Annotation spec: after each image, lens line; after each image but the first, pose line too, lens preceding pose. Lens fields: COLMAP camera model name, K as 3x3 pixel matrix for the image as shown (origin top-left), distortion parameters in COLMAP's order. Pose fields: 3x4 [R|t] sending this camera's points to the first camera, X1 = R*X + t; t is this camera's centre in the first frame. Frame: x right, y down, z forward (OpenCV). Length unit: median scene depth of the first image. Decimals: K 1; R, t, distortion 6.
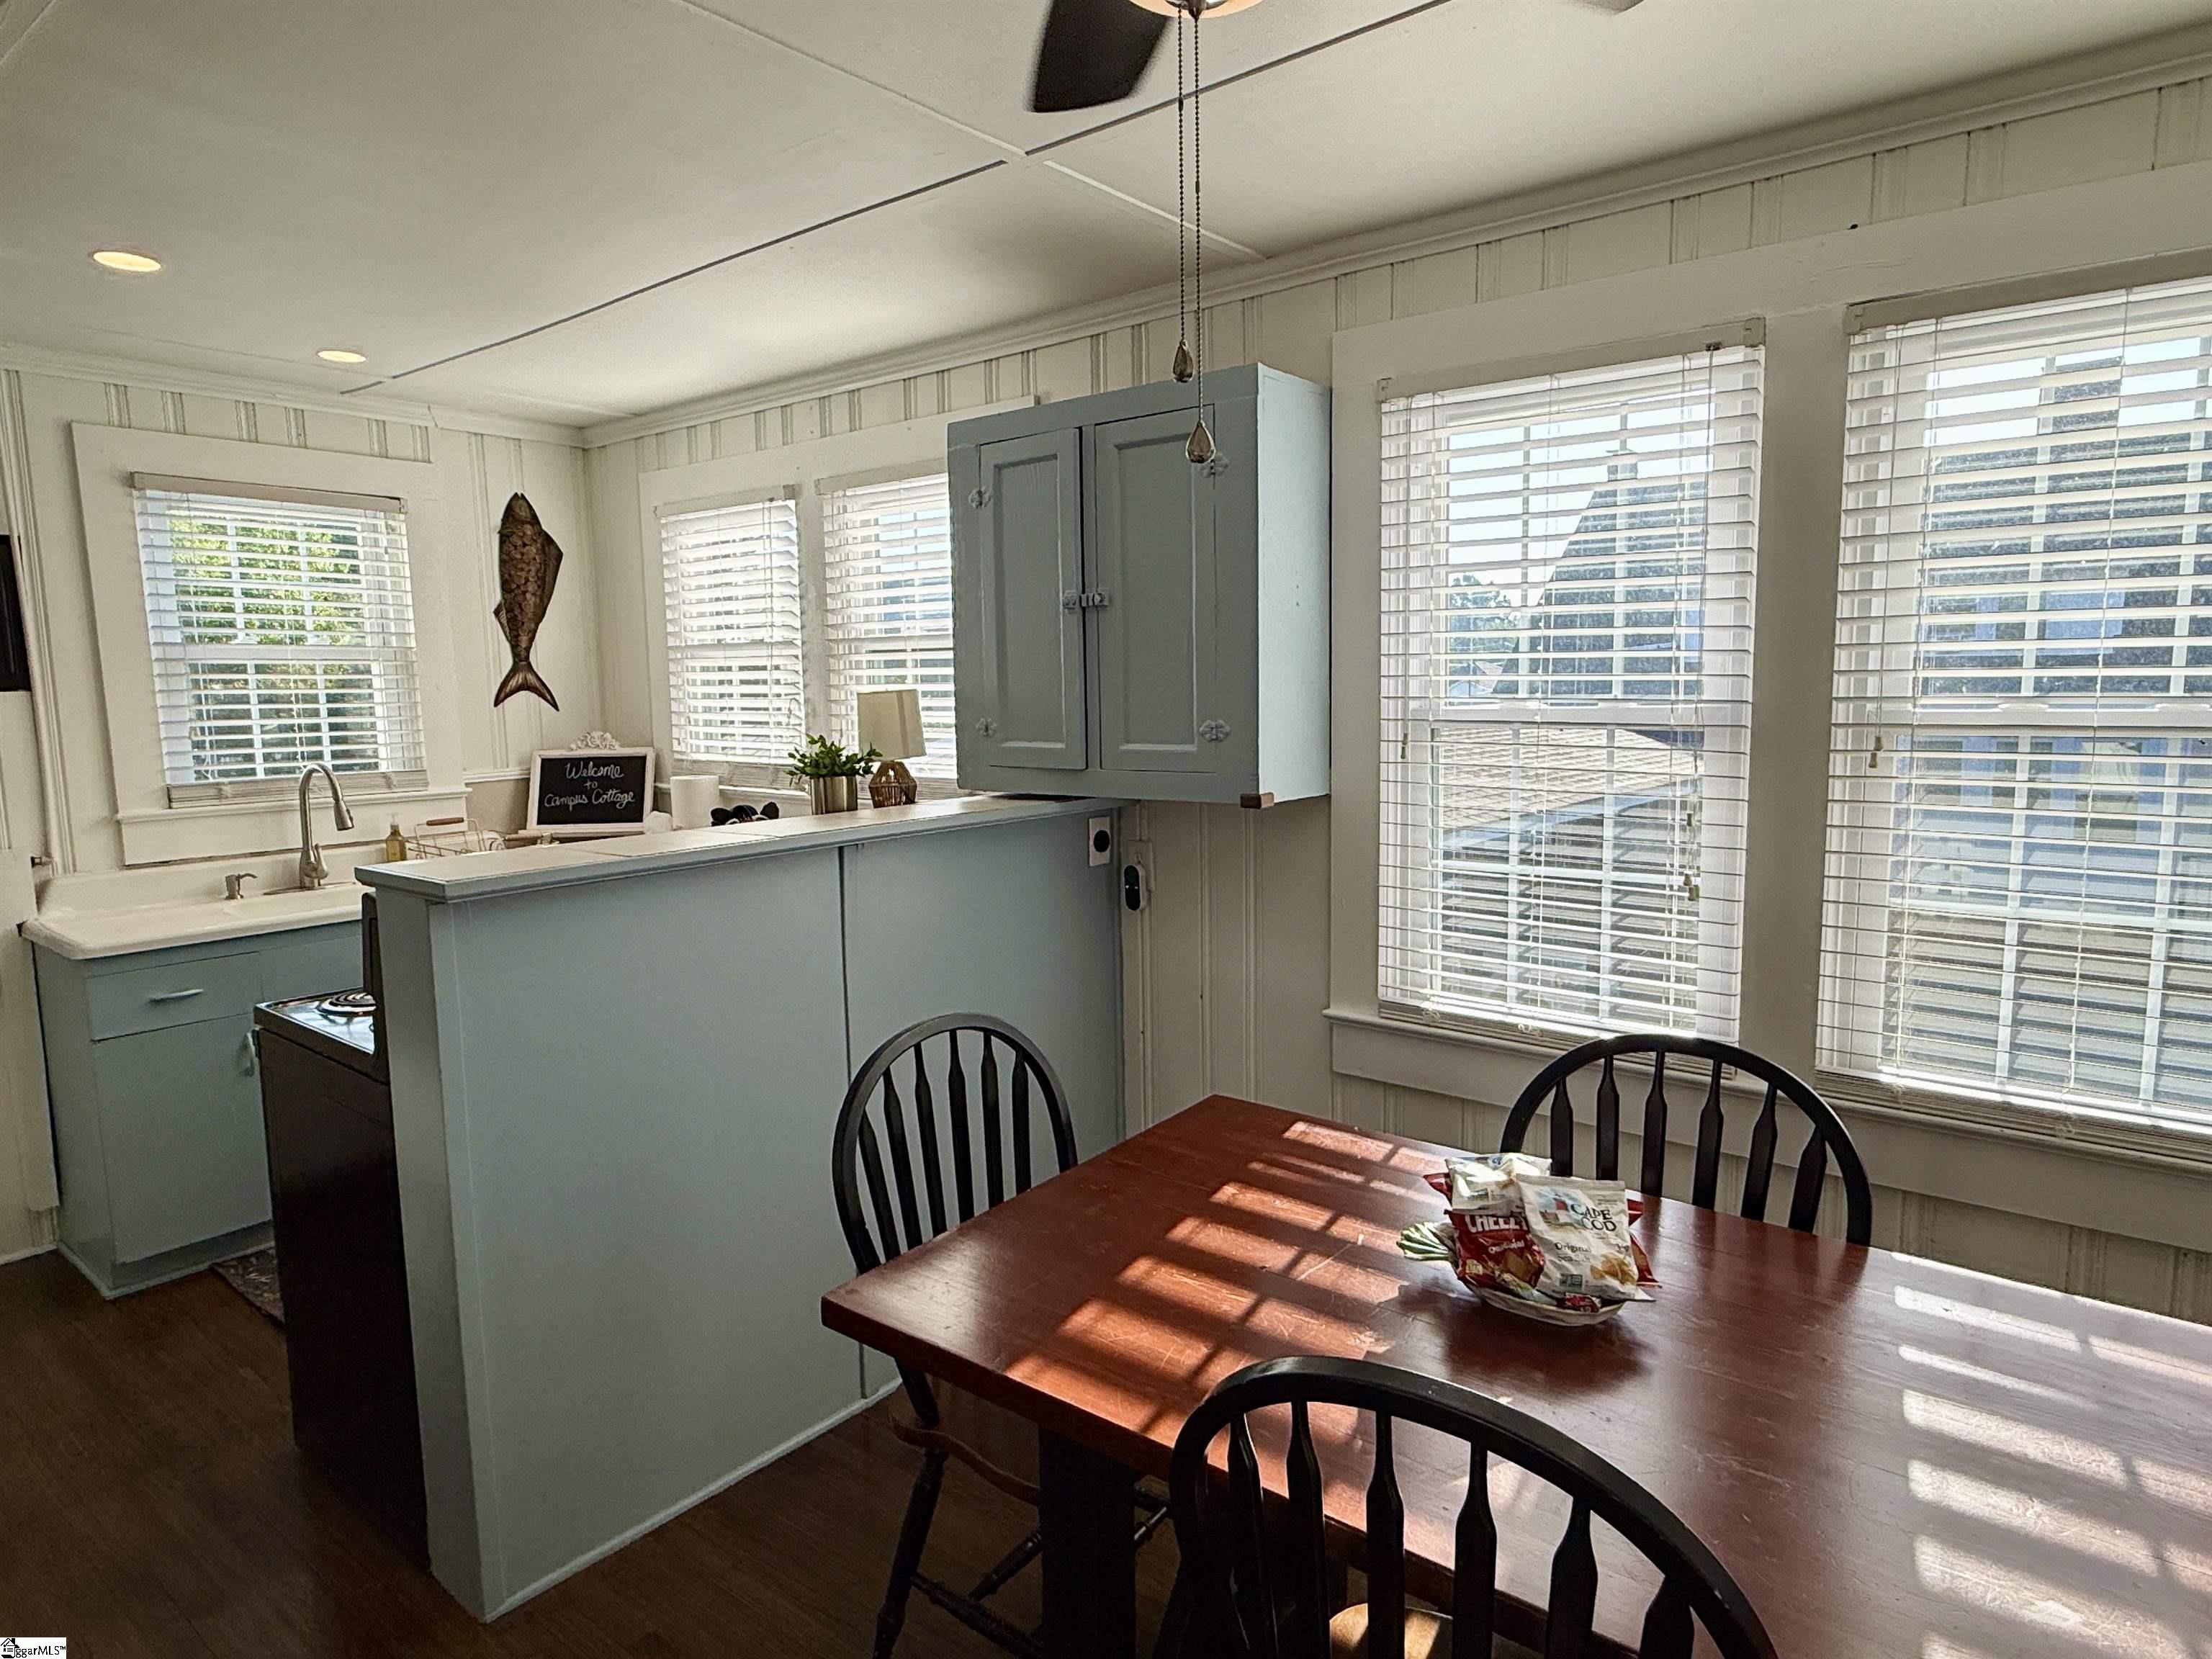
lens RADIAL K [[1271.6, 0, 1109.3], [0, 1271.6, 846.4], [0, 0, 1]] dist [-0.014863, -0.001787]
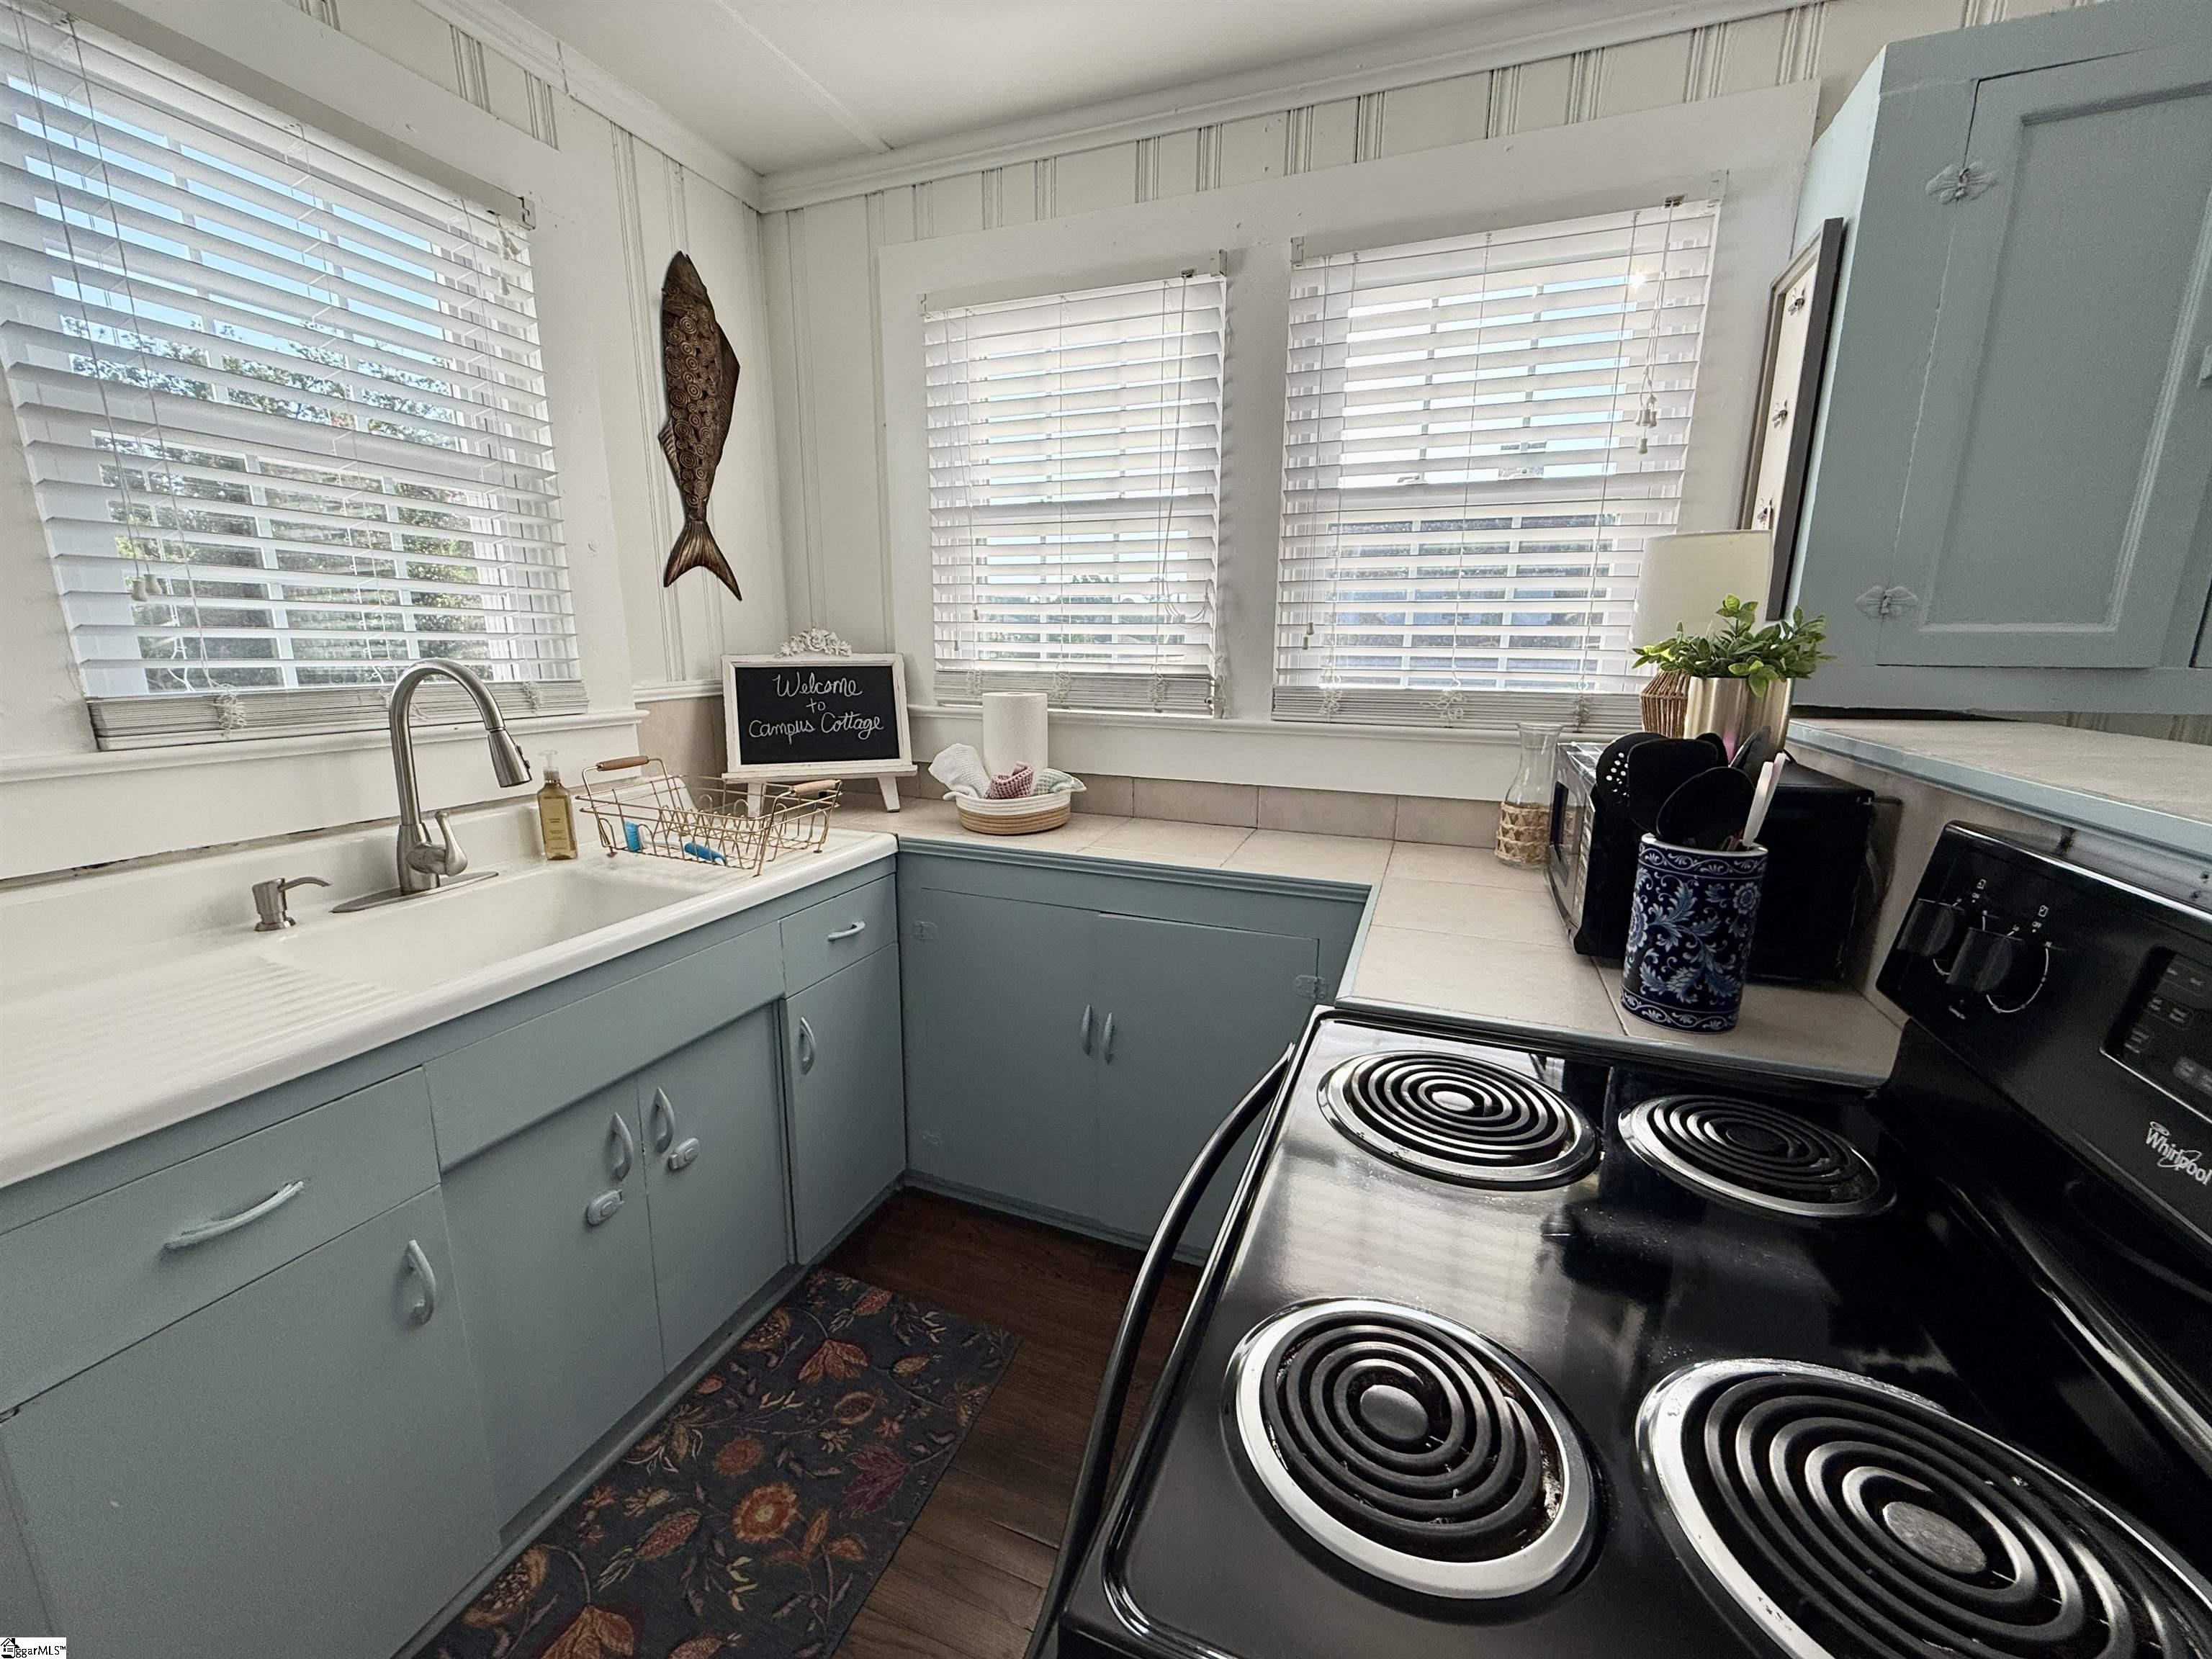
lens RADIAL K [[882.6, 0, 1100.8], [0, 882.6, 835.9], [0, 0, 1]] dist [-0.000036, -0.000296]
pose [[0.958569, -0.041195, 0.281866, -0.404251], [0.016701, 0.995913, 0.088759, -0.017863], [-0.284371, -0.080374, 0.955339, 0.486909]]
